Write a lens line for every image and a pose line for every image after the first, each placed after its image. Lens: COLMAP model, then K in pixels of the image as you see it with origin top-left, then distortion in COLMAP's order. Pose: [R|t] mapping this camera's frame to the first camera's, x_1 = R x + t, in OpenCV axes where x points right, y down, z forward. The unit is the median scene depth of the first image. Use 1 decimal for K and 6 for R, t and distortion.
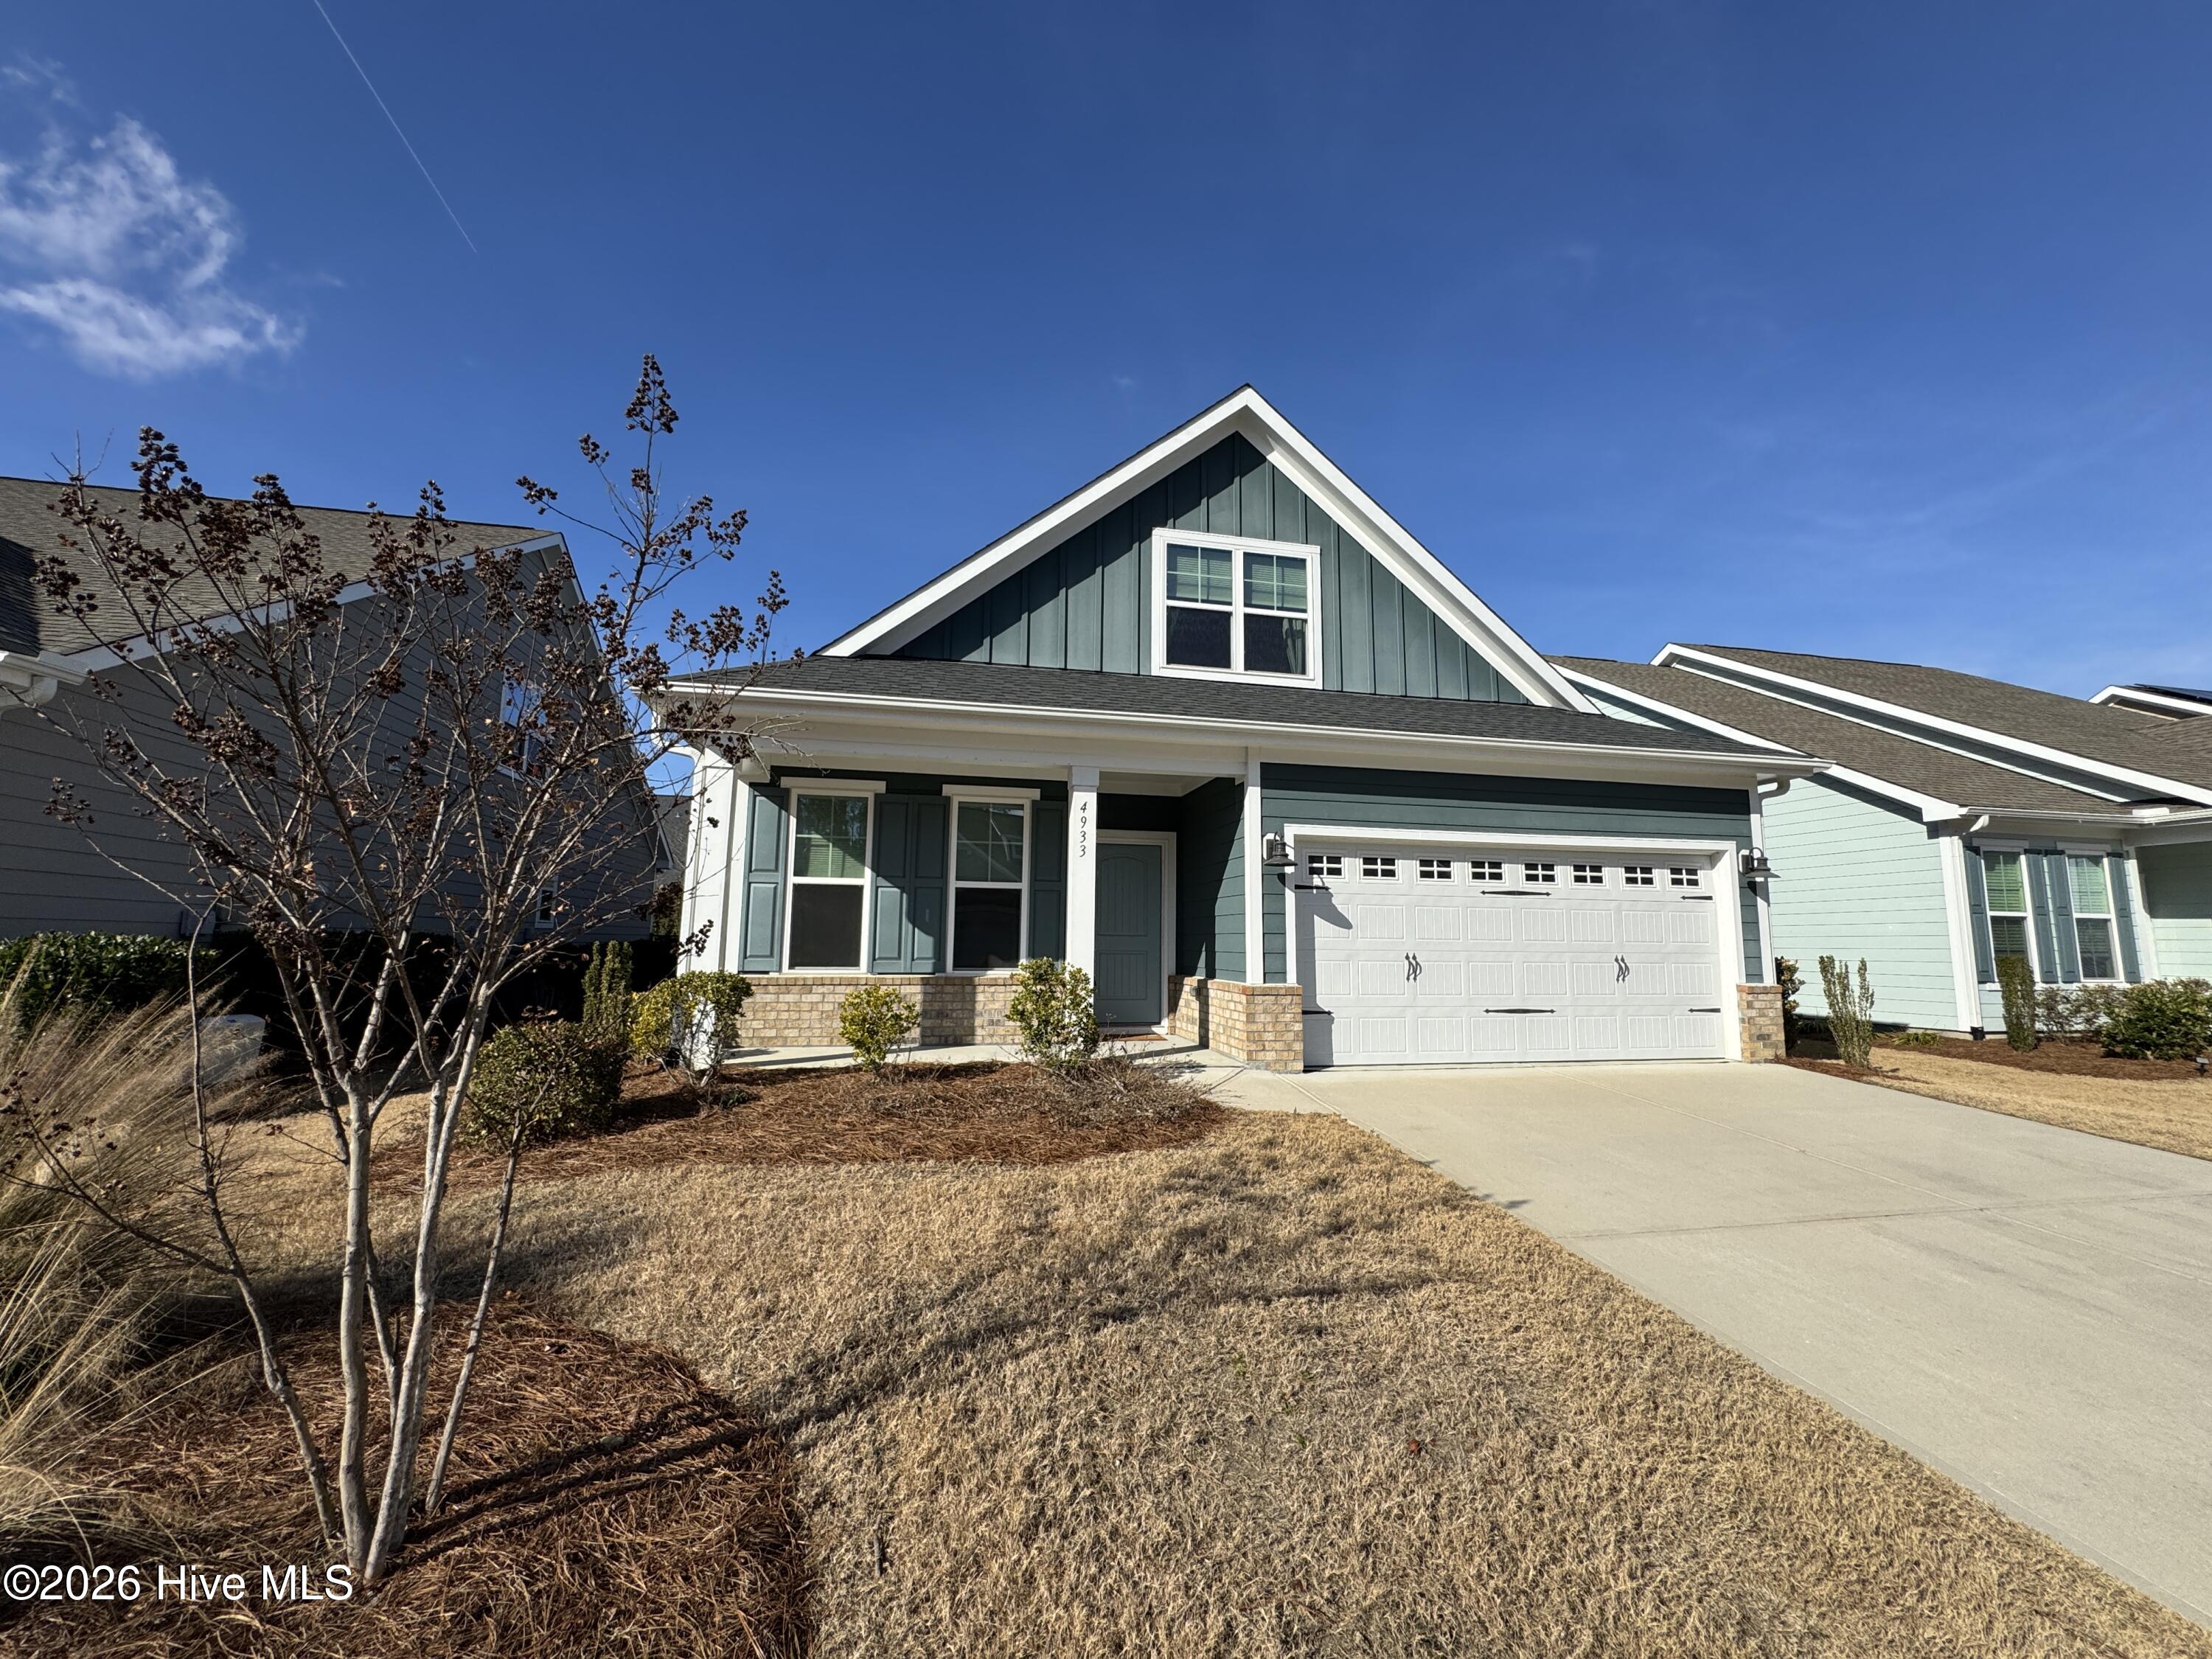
lens RADIAL K [[887.8, 0, 1106.0], [0, 887.8, 832.0], [0, 0, 1]] dist [-0.001418, 0.000310]
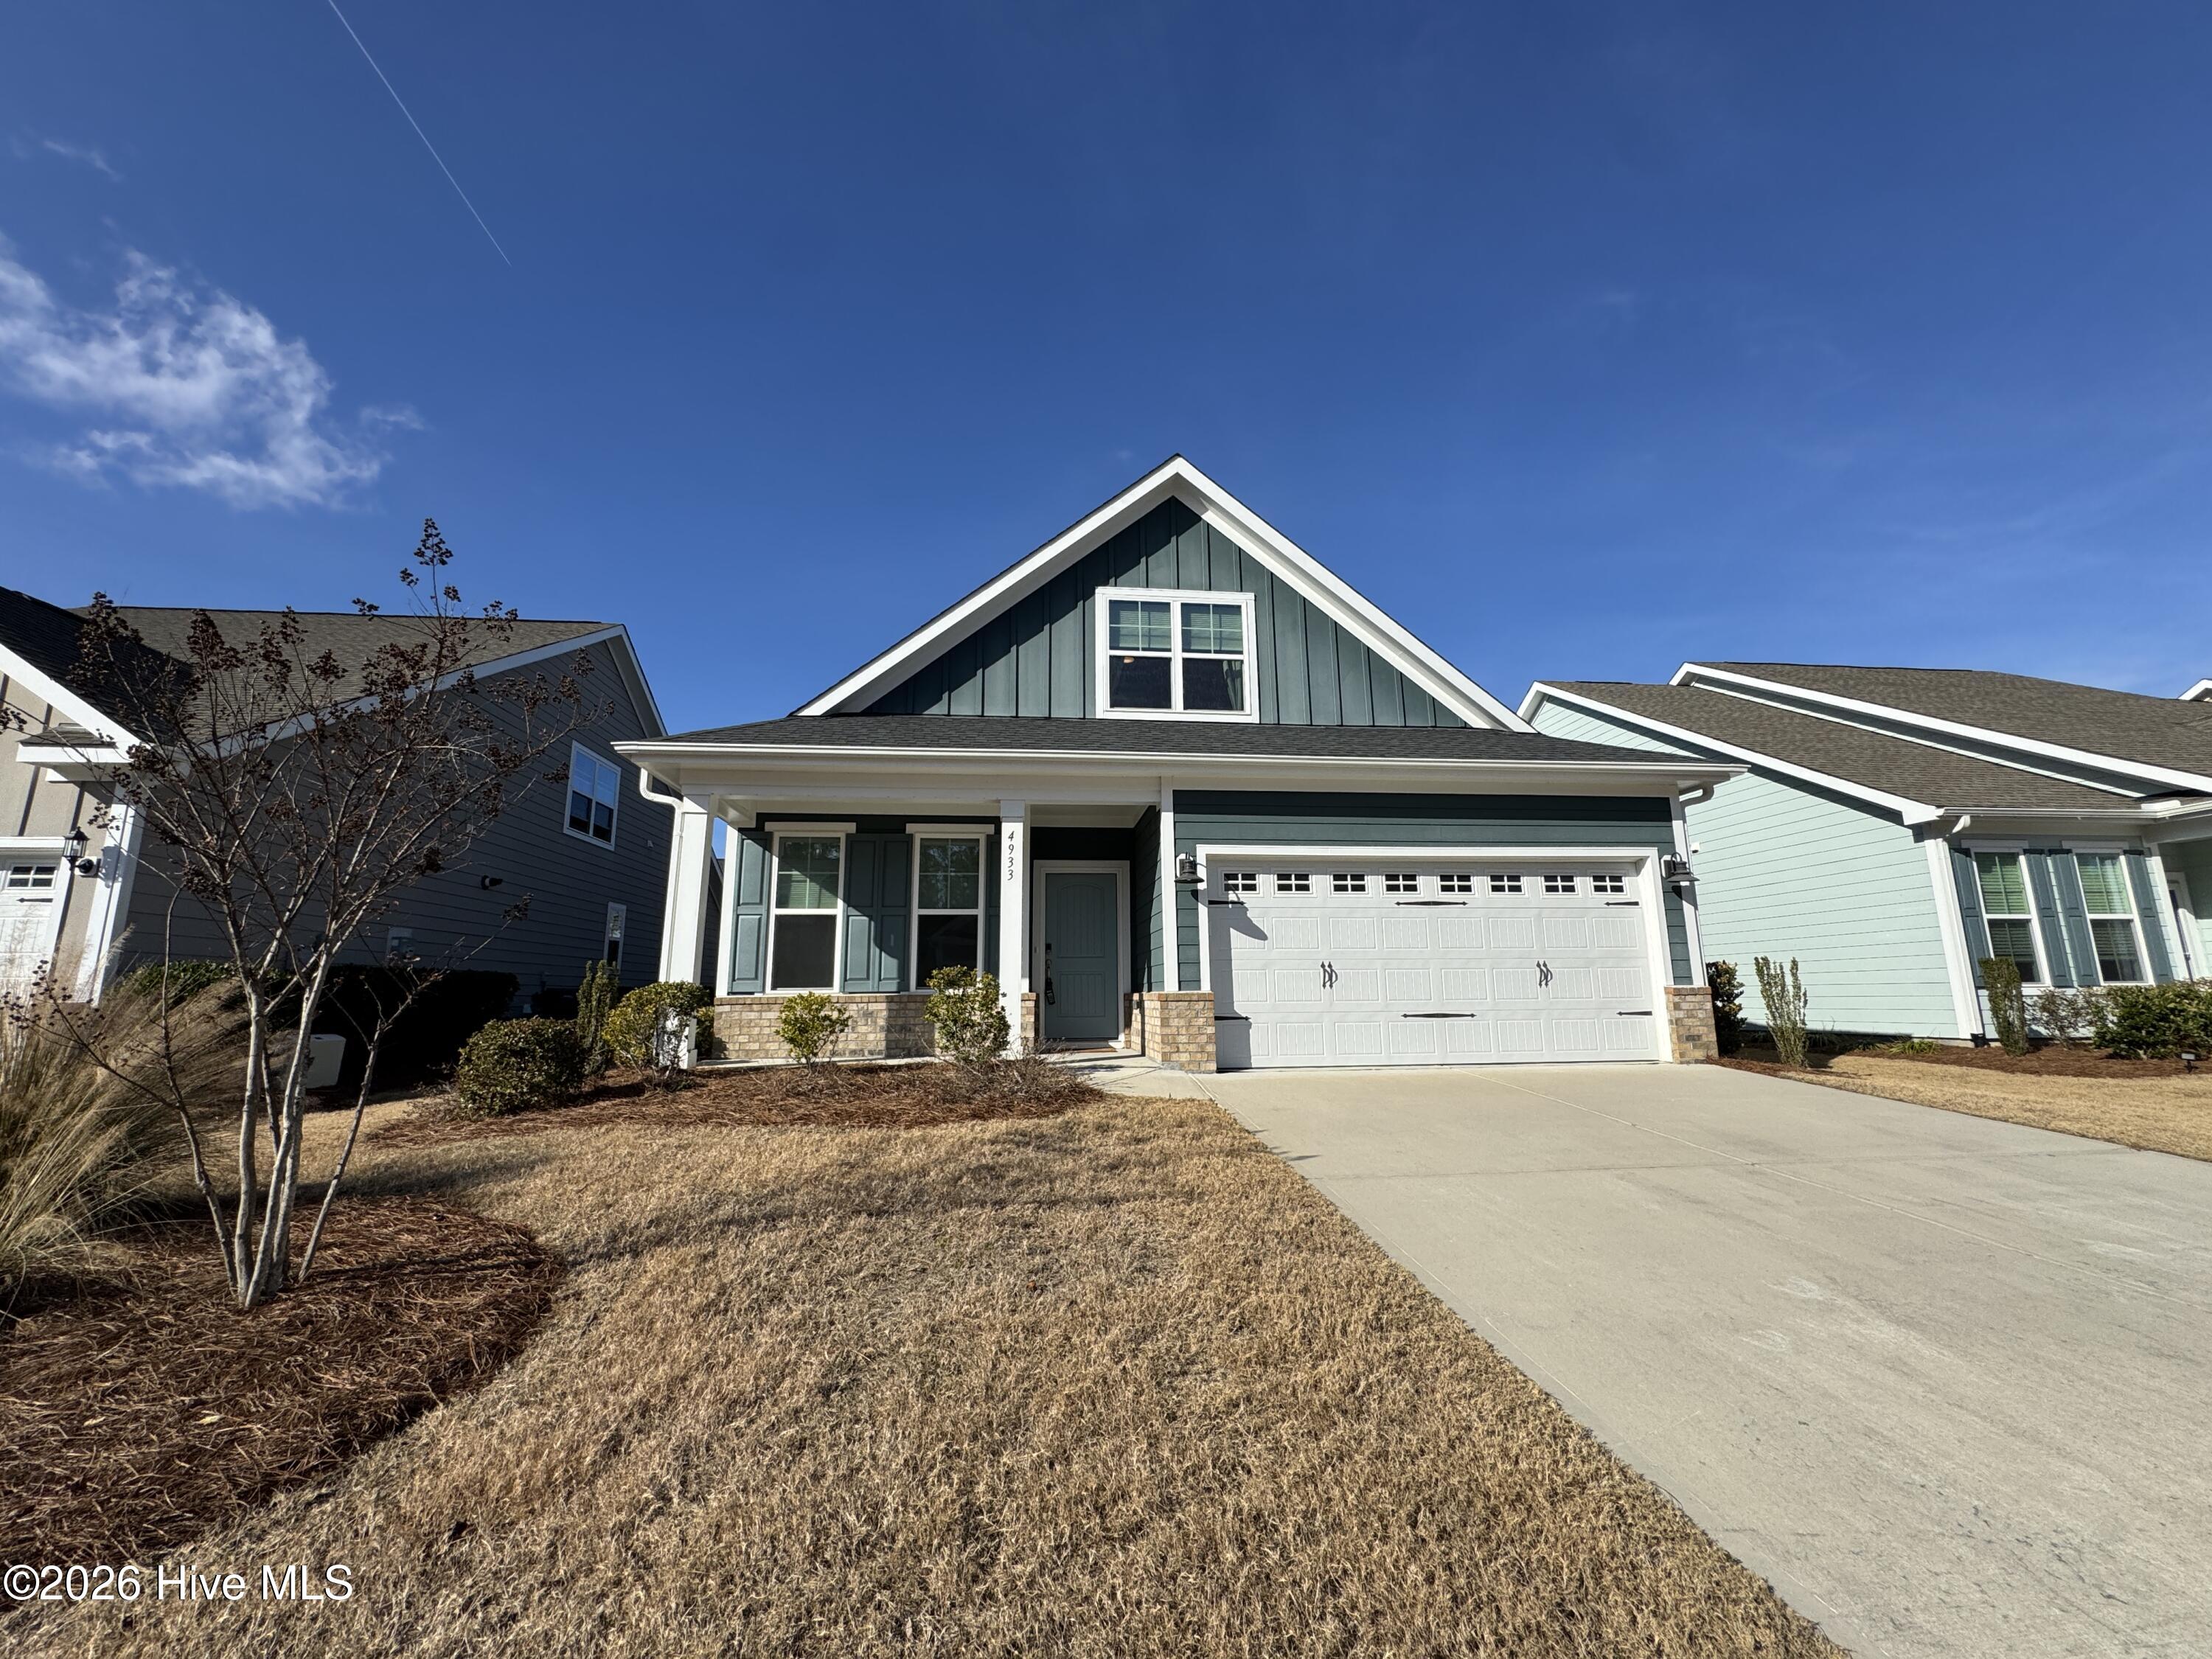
lens RADIAL K [[887.8, 0, 1106.0], [0, 887.8, 832.0], [0, 0, 1]] dist [-0.001418, 0.000310]
pose [[0.994049, -0.040071, -0.101298, 0.178825], [0.033858, 0.997481, -0.062331, 0.035202], [0.103540, 0.058530, 0.992902, -0.090092]]
